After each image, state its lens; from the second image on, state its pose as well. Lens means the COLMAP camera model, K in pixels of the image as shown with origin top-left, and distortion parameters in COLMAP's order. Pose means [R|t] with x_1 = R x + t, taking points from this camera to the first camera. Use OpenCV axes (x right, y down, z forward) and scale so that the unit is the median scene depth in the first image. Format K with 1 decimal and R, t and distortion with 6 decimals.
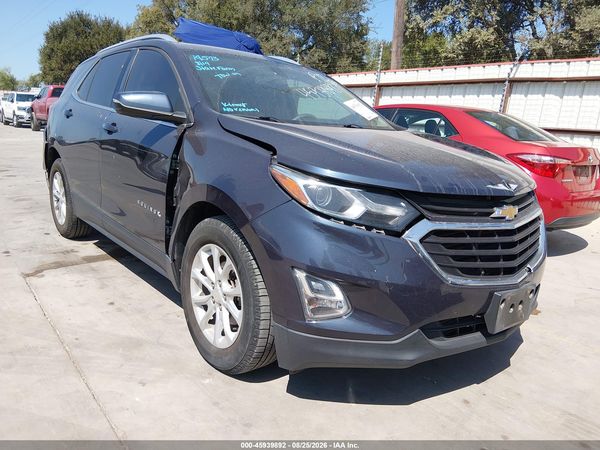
lens RADIAL K [[444.6, 0, 309.1], [0, 444.6, 227.6], [0, 0, 1]] dist [0.070781, -0.165159]
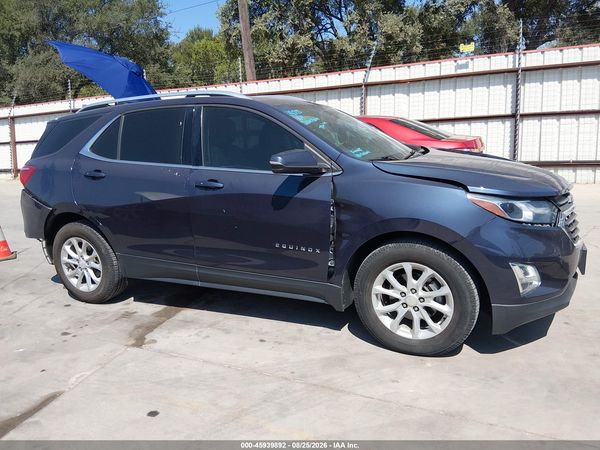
lens RADIAL K [[442.1, 0, 301.5], [0, 442.1, 221.3], [0, 0, 1]] dist [0.094210, -0.156656]
pose [[0.899176, -0.198018, 0.390219, -0.380436], [0.200160, 0.979115, 0.035629, -0.073299], [-0.389125, 0.046070, 0.920032, -0.029188]]
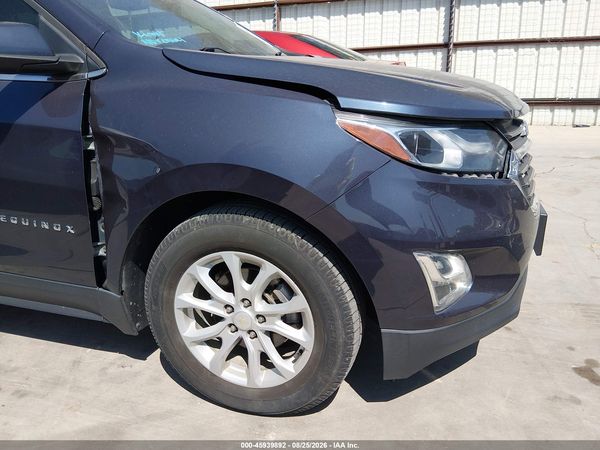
lens RADIAL K [[442.1, 0, 301.5], [0, 442.1, 221.3], [0, 0, 1]] dist [0.094210, -0.156656]
pose [[0.838656, -0.260192, 0.478493, -0.168303], [0.200686, 0.964325, 0.172633, -0.038594], [-0.506341, -0.048753, 0.860954, 0.148341]]
